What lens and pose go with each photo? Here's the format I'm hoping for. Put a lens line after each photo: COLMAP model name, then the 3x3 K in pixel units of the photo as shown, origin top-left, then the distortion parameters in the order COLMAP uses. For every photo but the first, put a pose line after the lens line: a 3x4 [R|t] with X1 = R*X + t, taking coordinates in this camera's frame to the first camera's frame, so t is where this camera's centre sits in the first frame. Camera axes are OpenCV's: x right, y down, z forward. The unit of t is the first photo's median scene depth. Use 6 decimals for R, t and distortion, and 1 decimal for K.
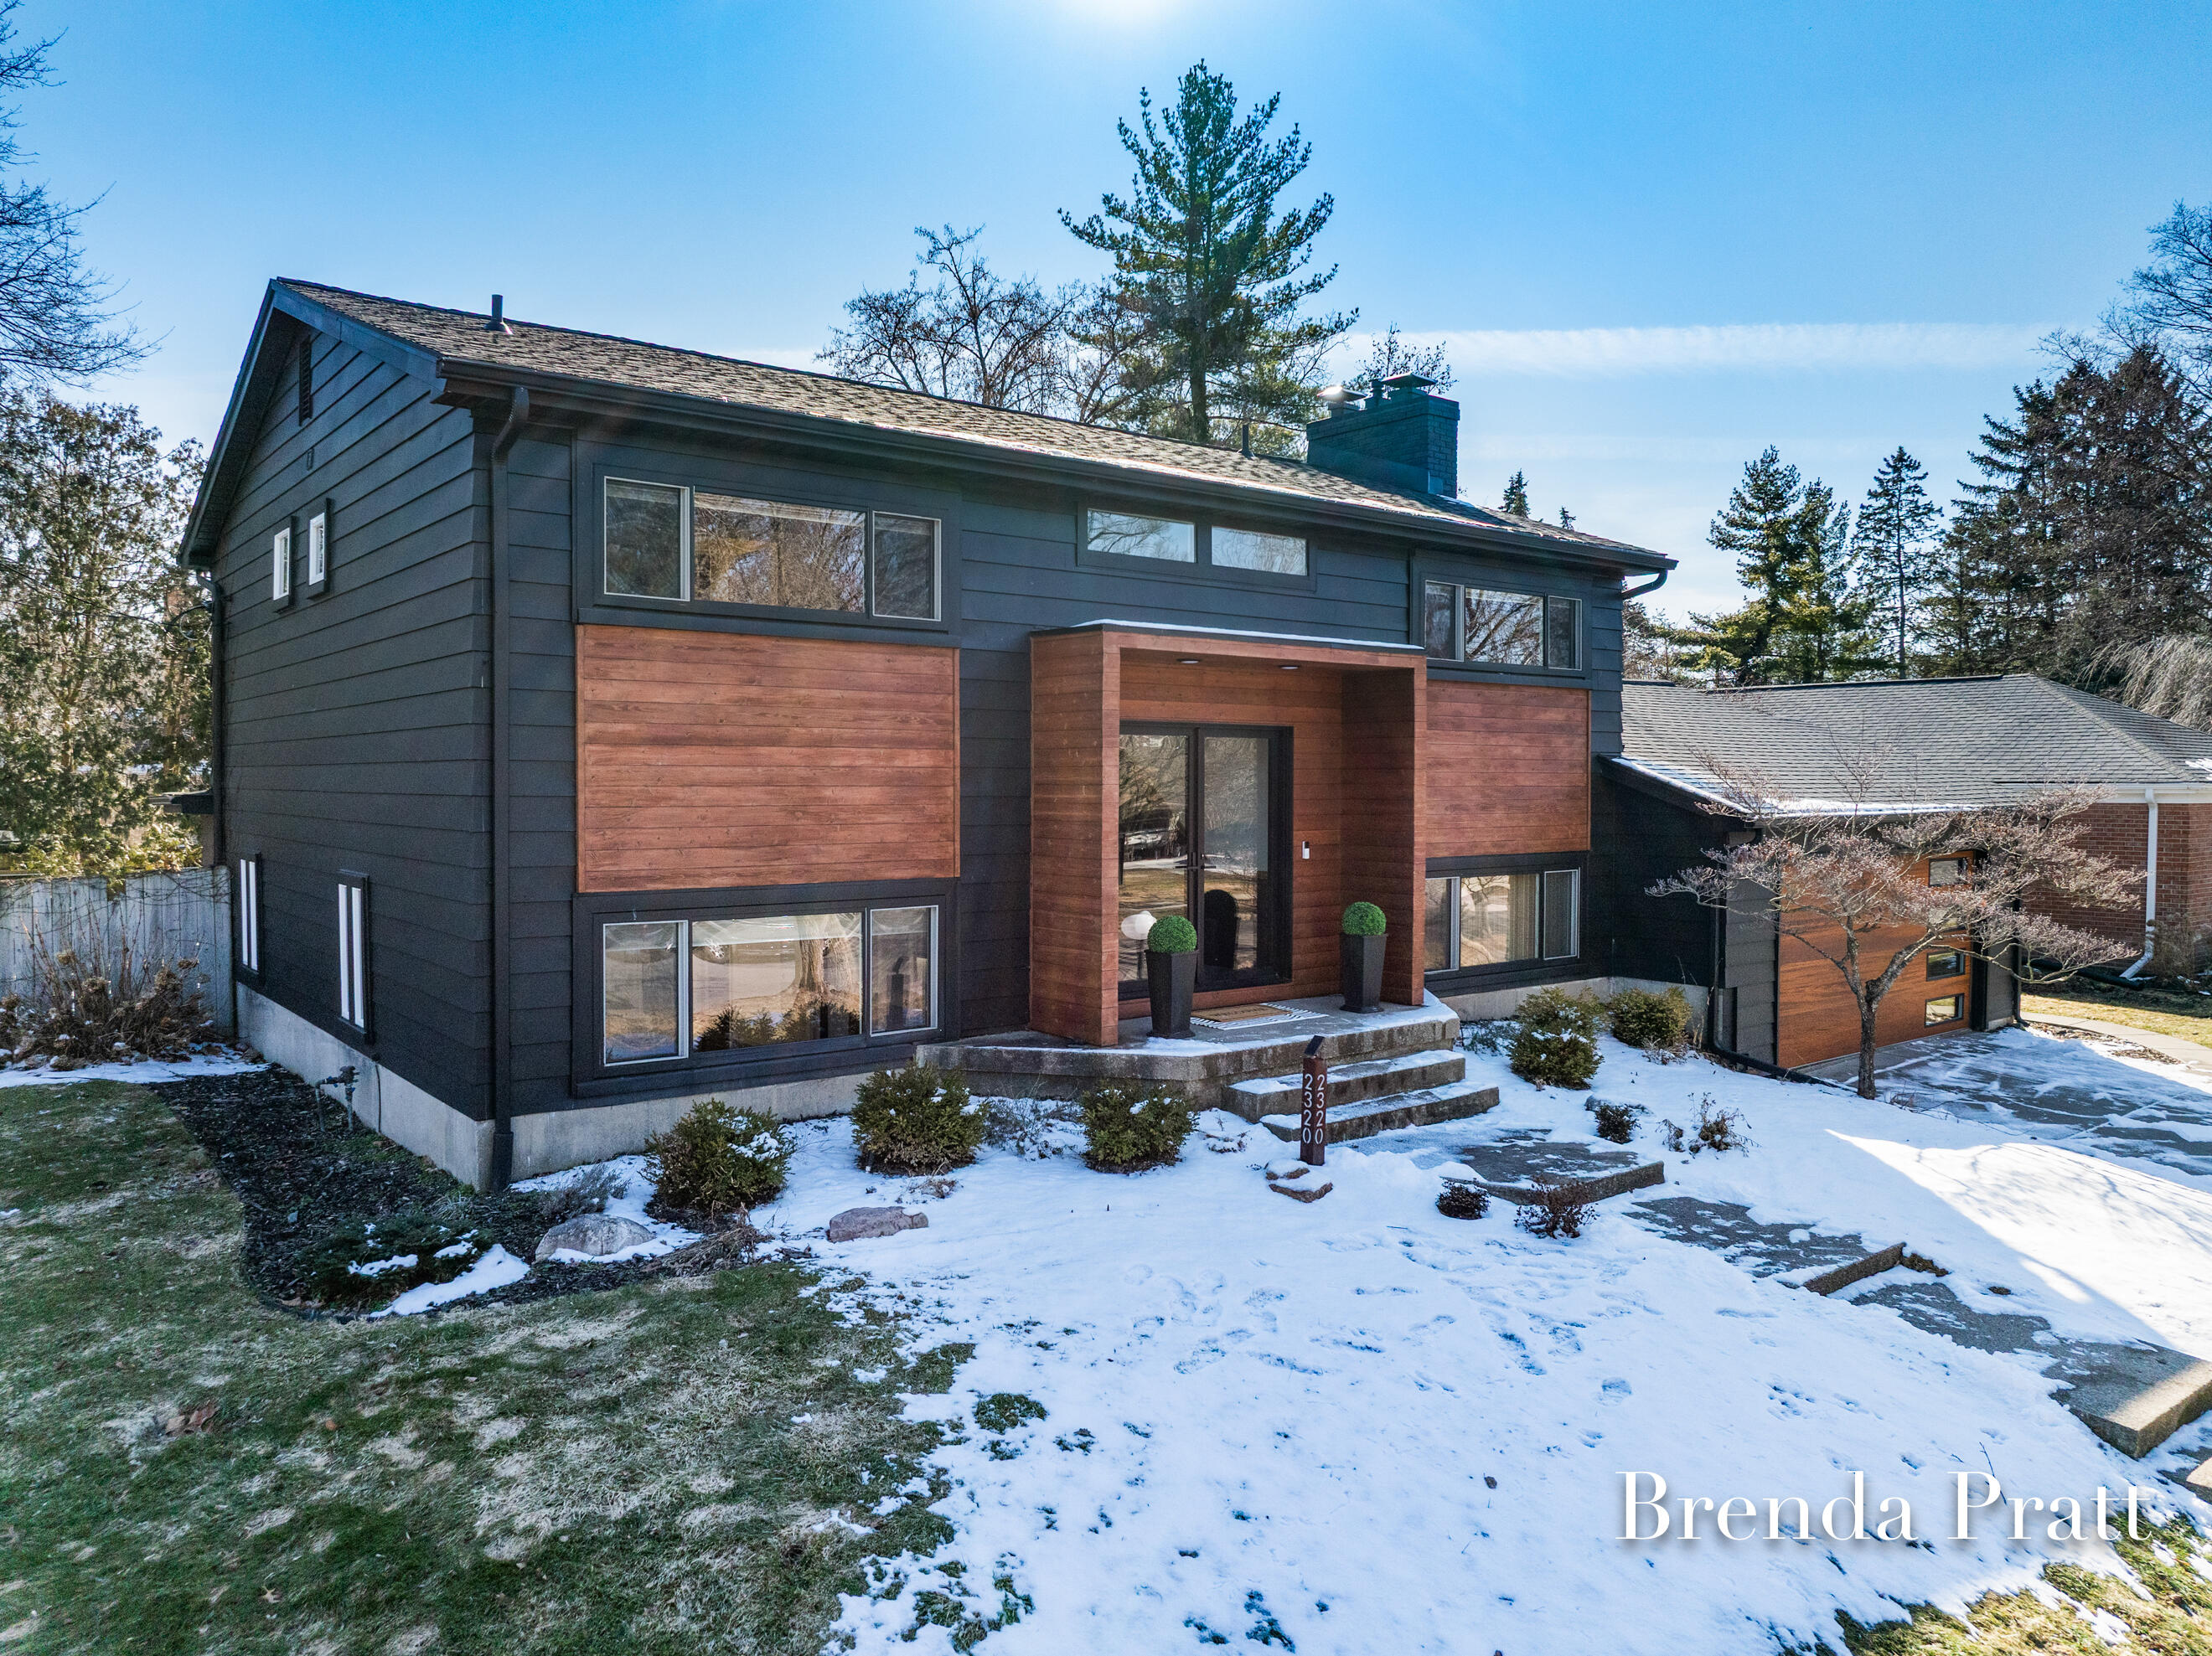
lens RADIAL K [[1569.0, 0, 1091.4], [0, 1569.0, 814.6], [0, 0, 1]] dist [-0.036136, 0.001039]
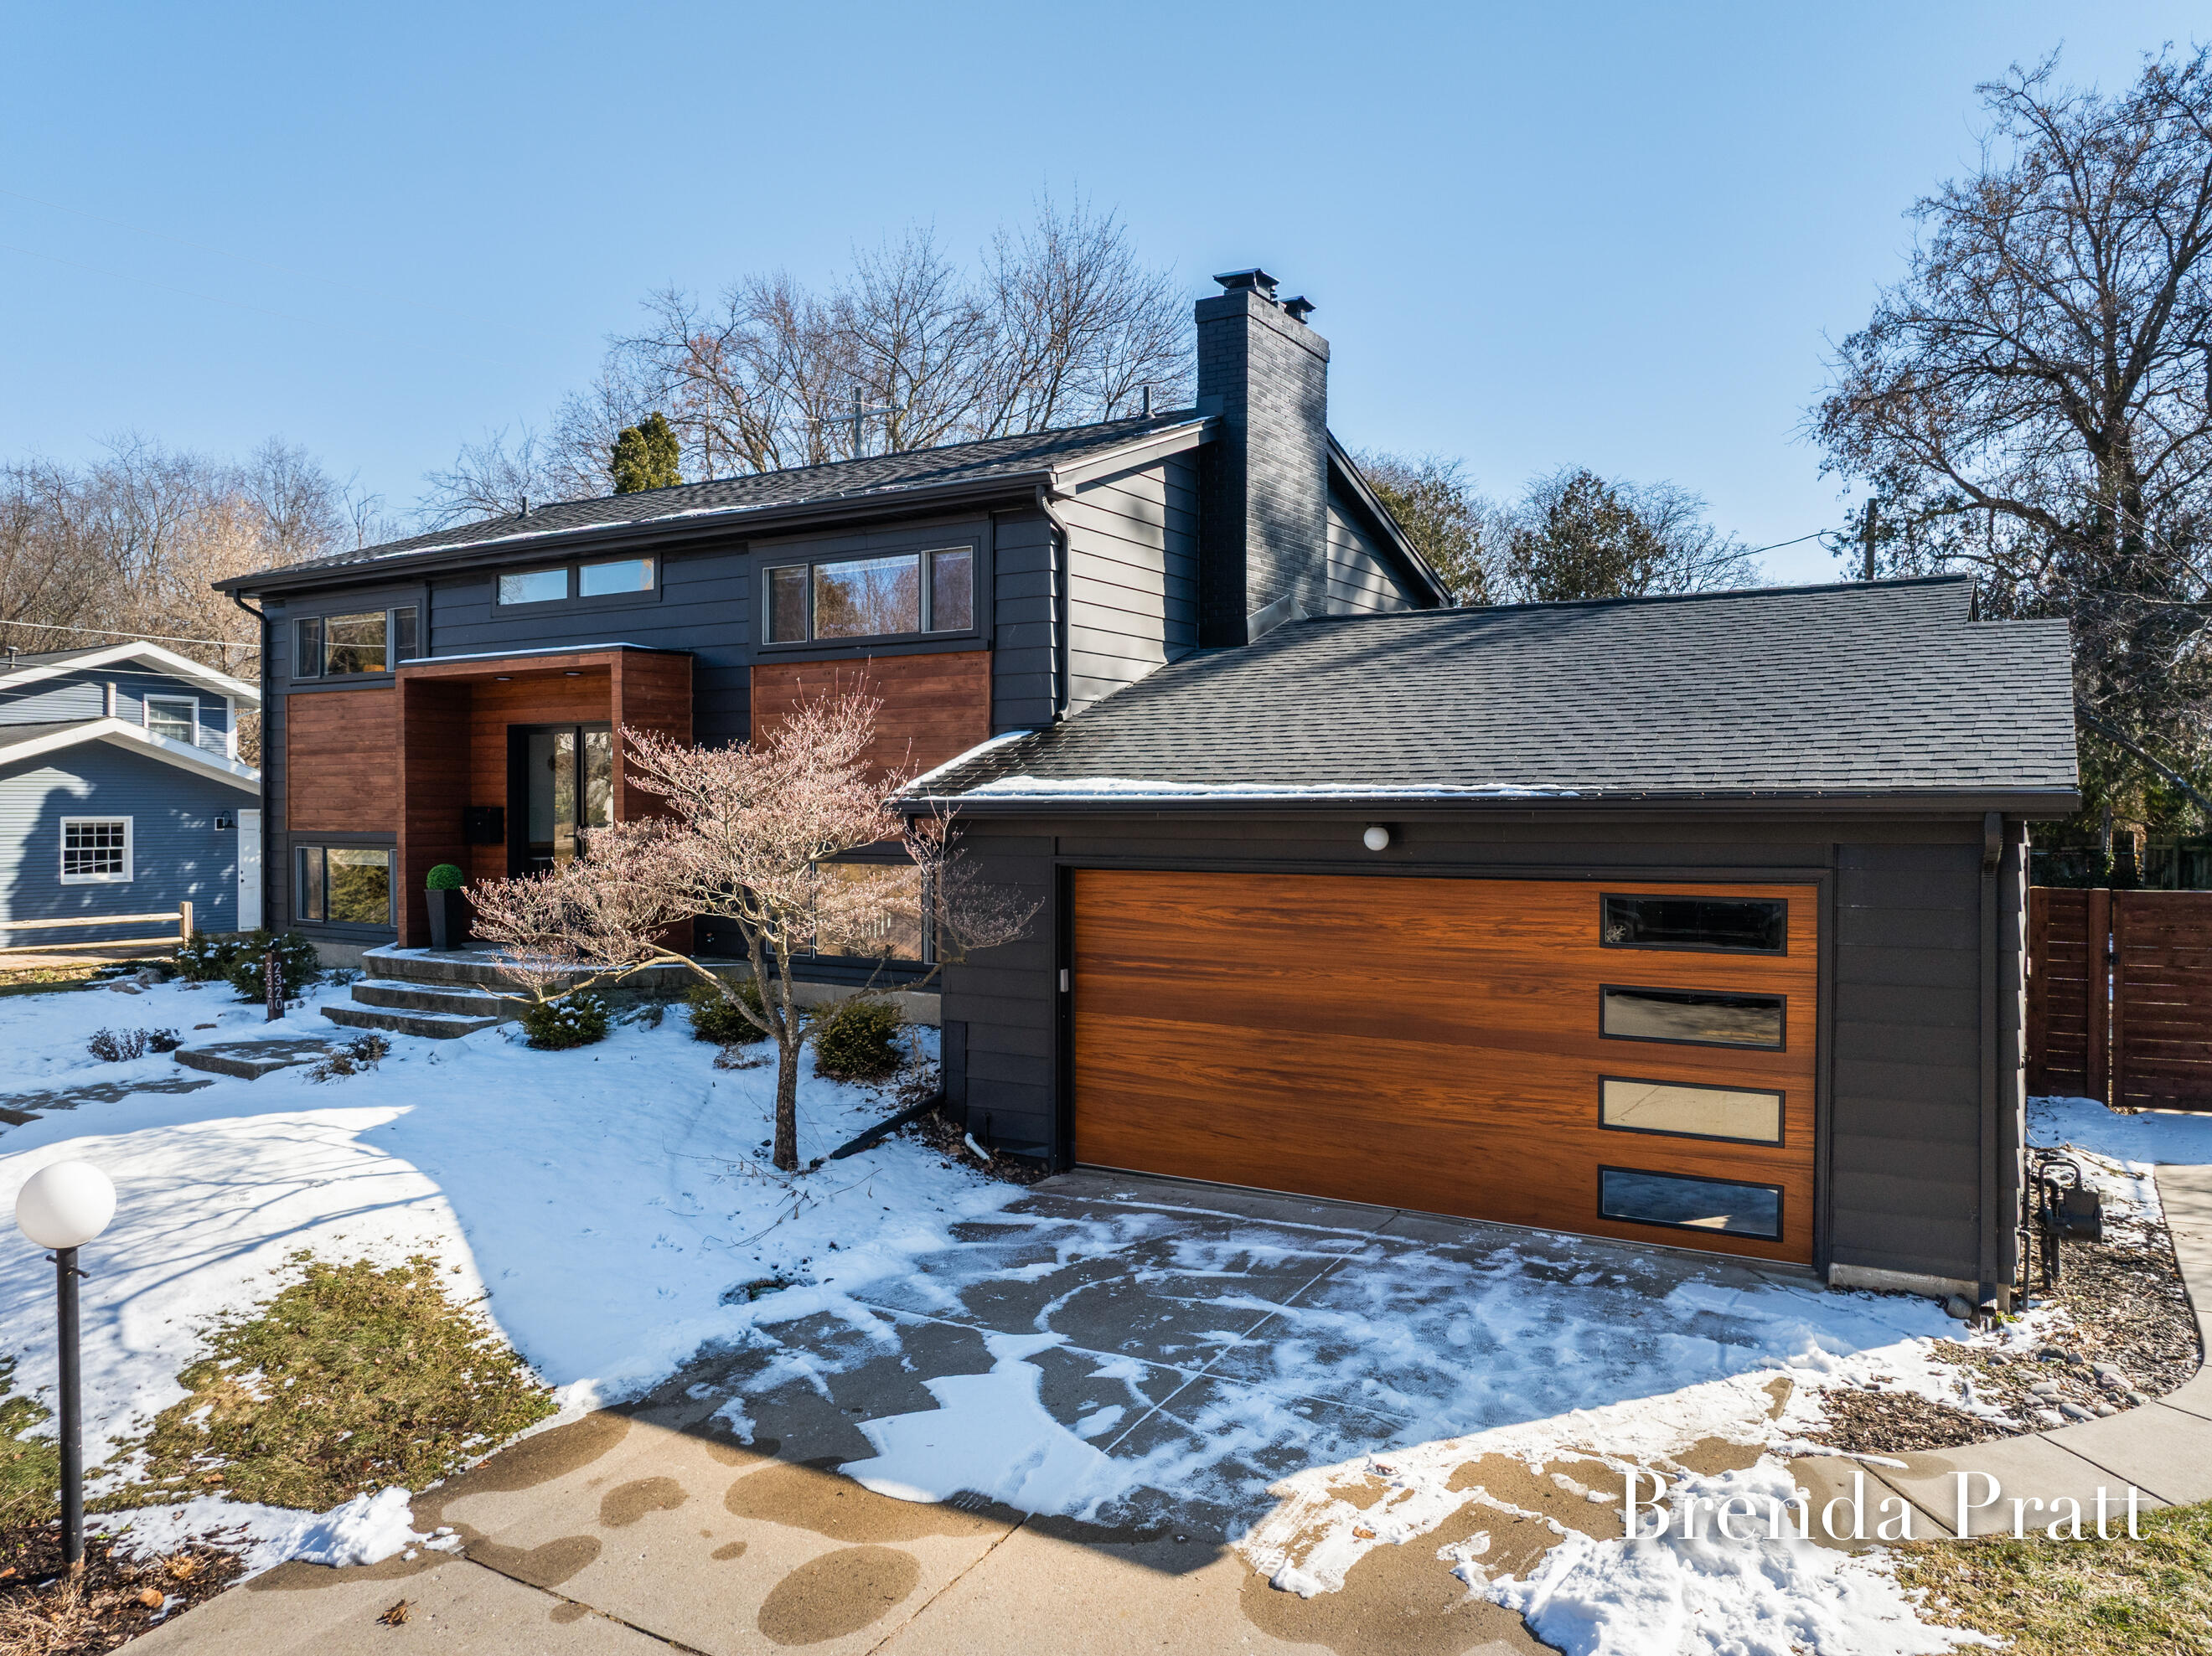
lens RADIAL K [[1569.0, 0, 1091.4], [0, 1569.0, 814.6], [0, 0, 1]] dist [-0.036136, 0.001039]
pose [[0.345463, 0.003670, -0.938425, 2.310405], [-0.021661, 0.999757, -0.004065, 0.020493], [0.938182, 0.021731, 0.345459, 1.571314]]
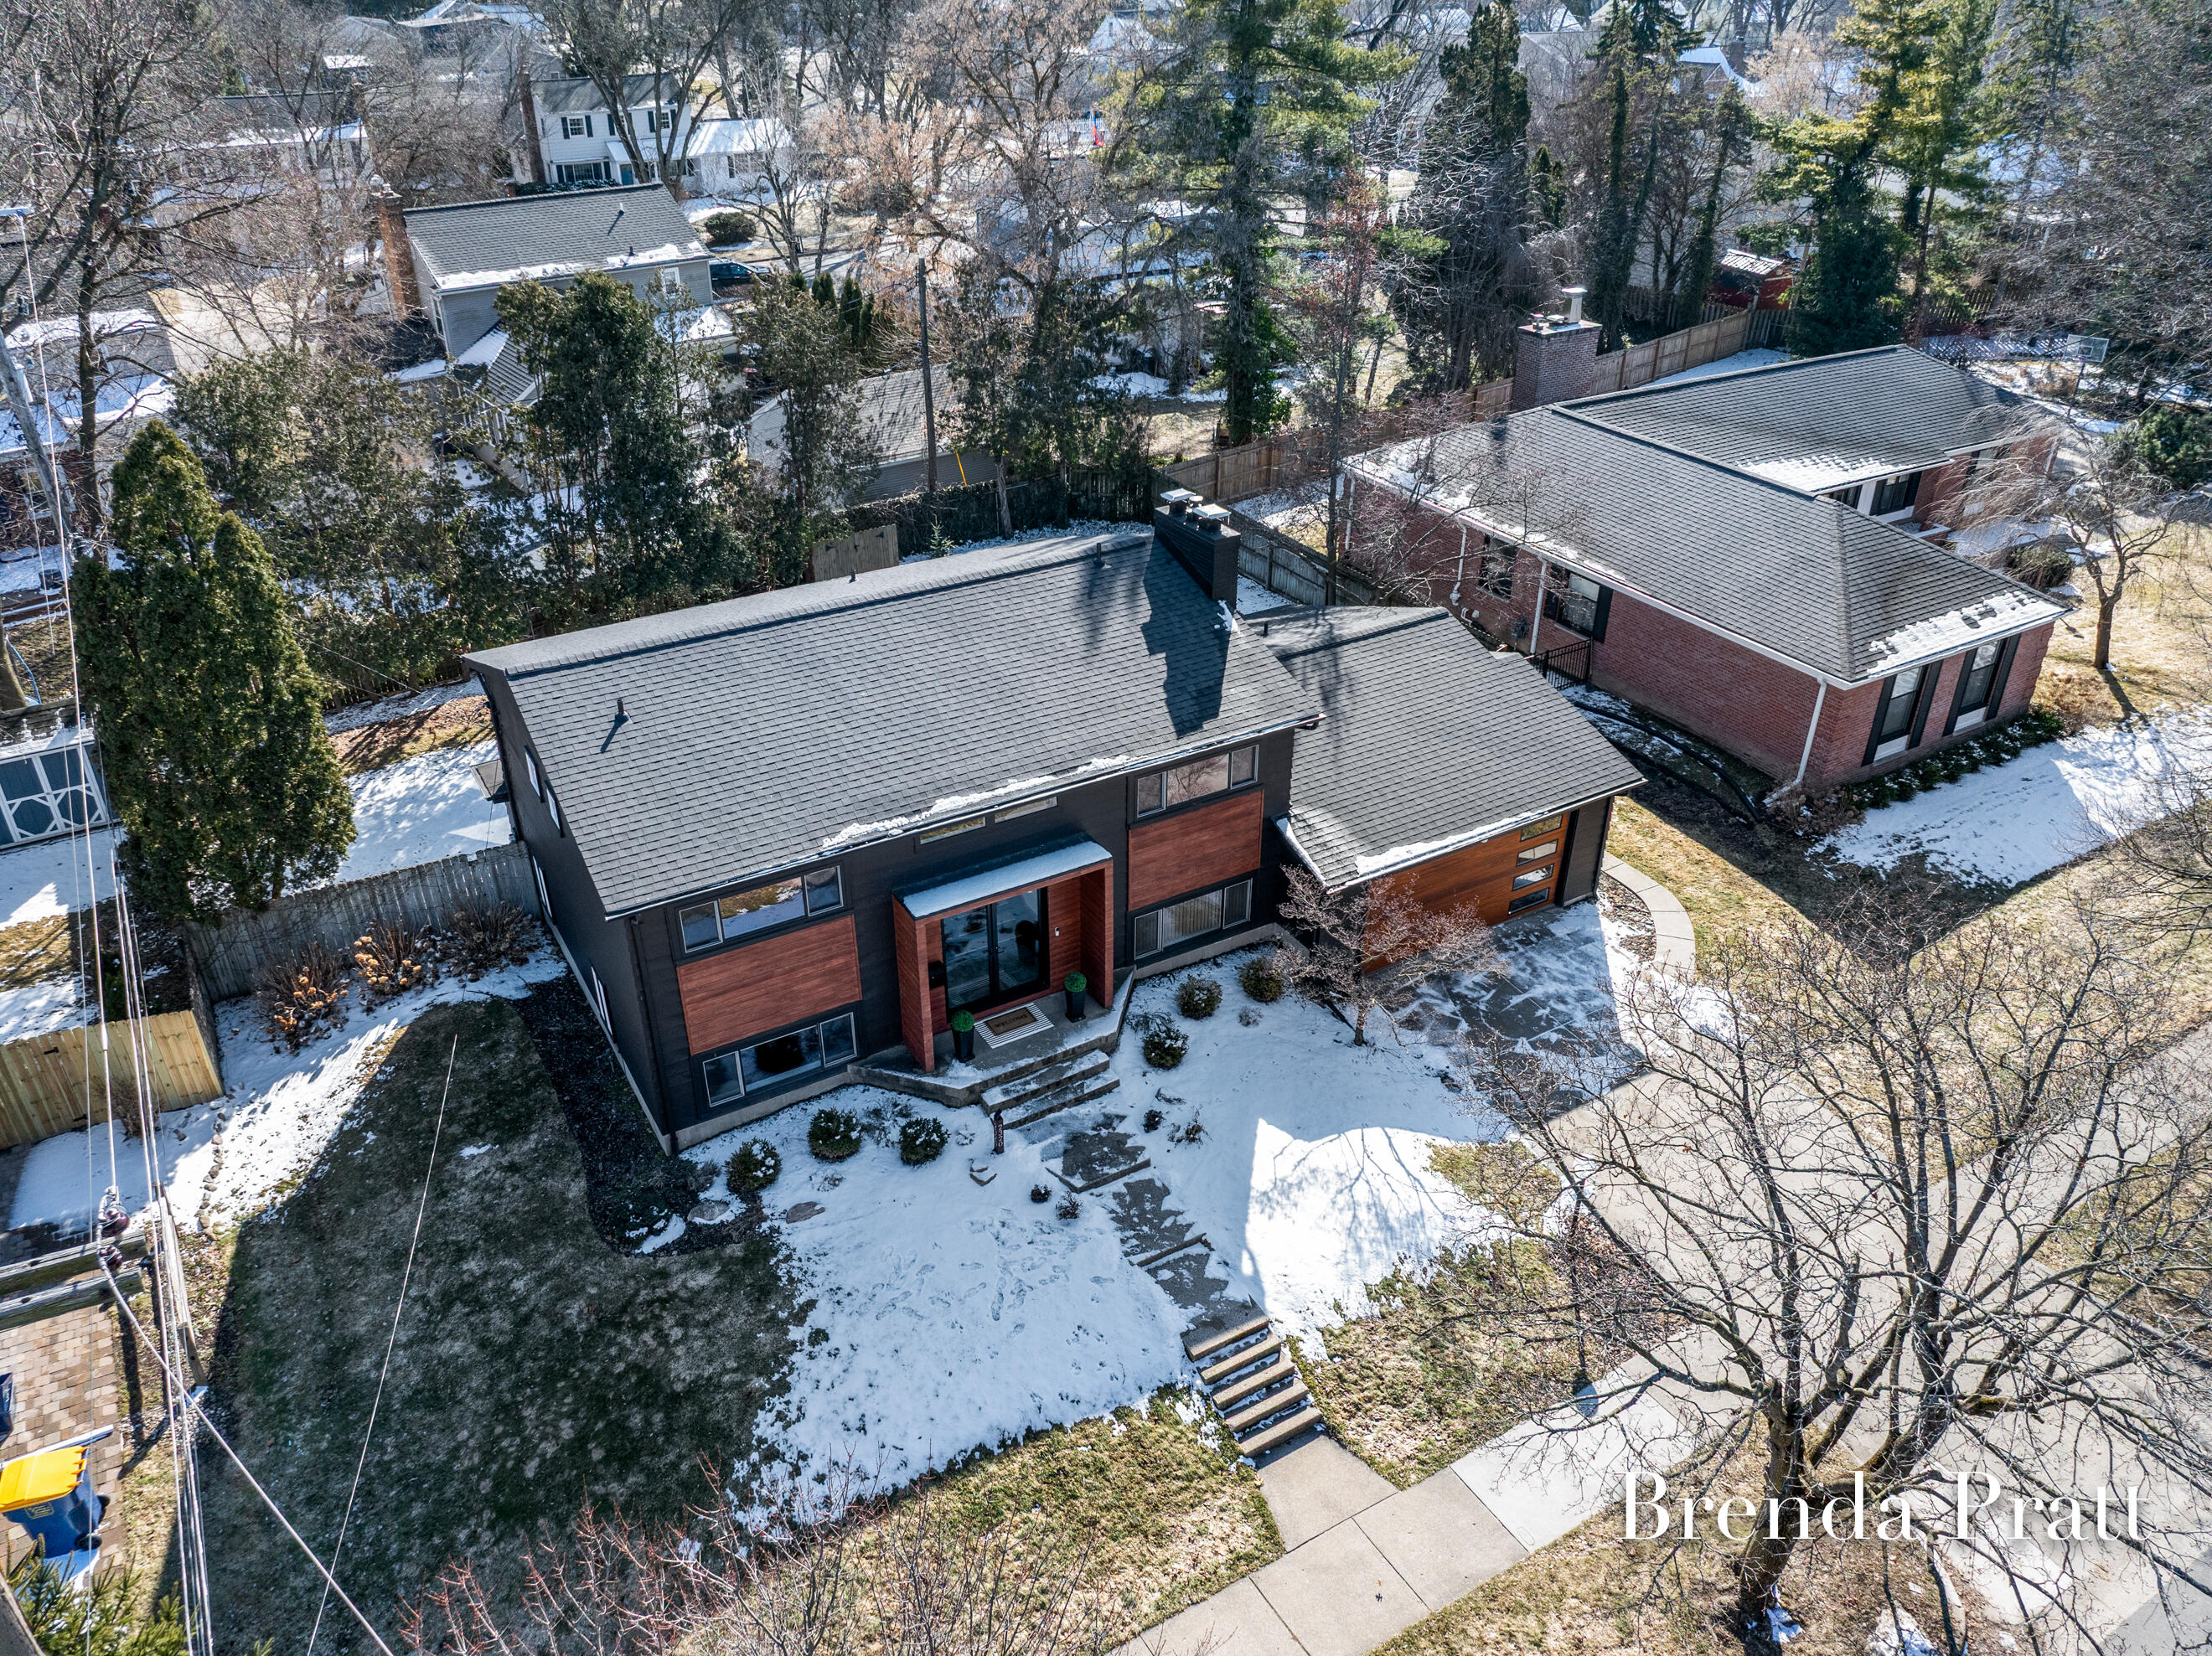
lens RADIAL K [[1569.0, 0, 1091.4], [0, 1569.0, 814.6], [0, 0, 1]] dist [-0.036136, 0.001039]
pose [[0.990718, 0.062535, -0.120697, 0.699772], [0.003282, 0.876638, 0.481140, -1.800575], [0.135895, -0.477070, 0.868295, -1.069396]]
